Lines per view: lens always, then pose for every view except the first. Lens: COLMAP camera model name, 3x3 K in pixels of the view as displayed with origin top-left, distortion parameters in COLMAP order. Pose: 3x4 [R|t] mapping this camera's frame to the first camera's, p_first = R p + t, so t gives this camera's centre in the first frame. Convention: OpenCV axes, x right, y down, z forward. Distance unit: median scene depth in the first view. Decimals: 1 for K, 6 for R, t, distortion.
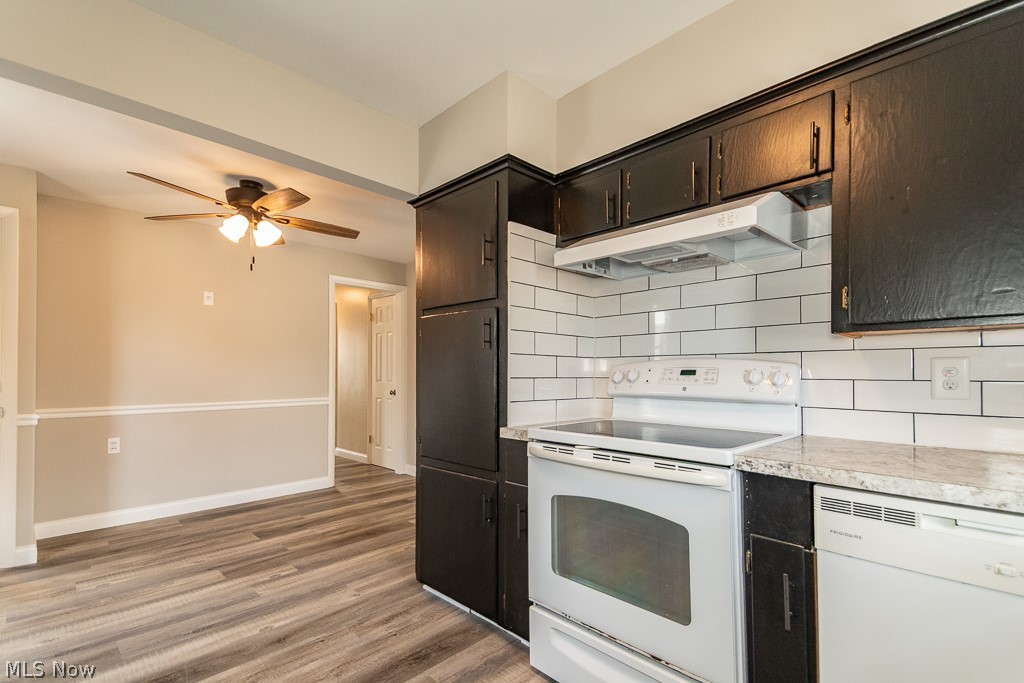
lens RADIAL K [[470.4, 0, 509.9], [0, 470.4, 372.0], [0, 0, 1]] dist [0.059673, -0.016022]
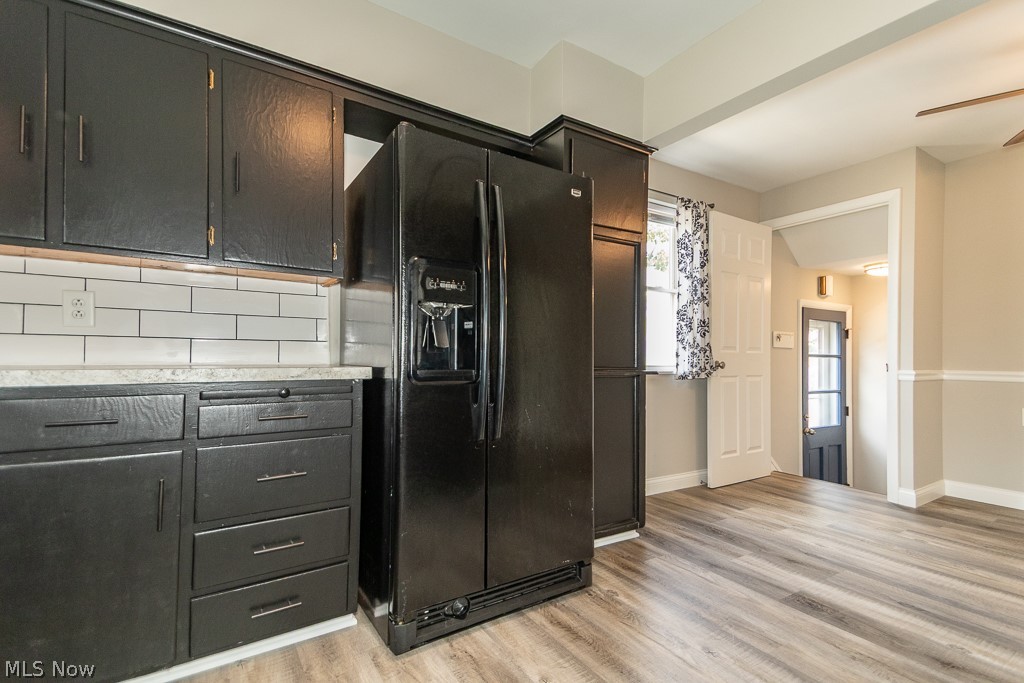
lens RADIAL K [[470.4, 0, 510.6], [0, 470.4, 348.3], [0, 0, 1]] dist [0.059673, -0.016022]
pose [[-0.189978, -0.024633, -0.981479, 0.348548], [0.003033, 0.999666, -0.025676, 0.079806], [0.981784, -0.007854, -0.189840, 0.430086]]
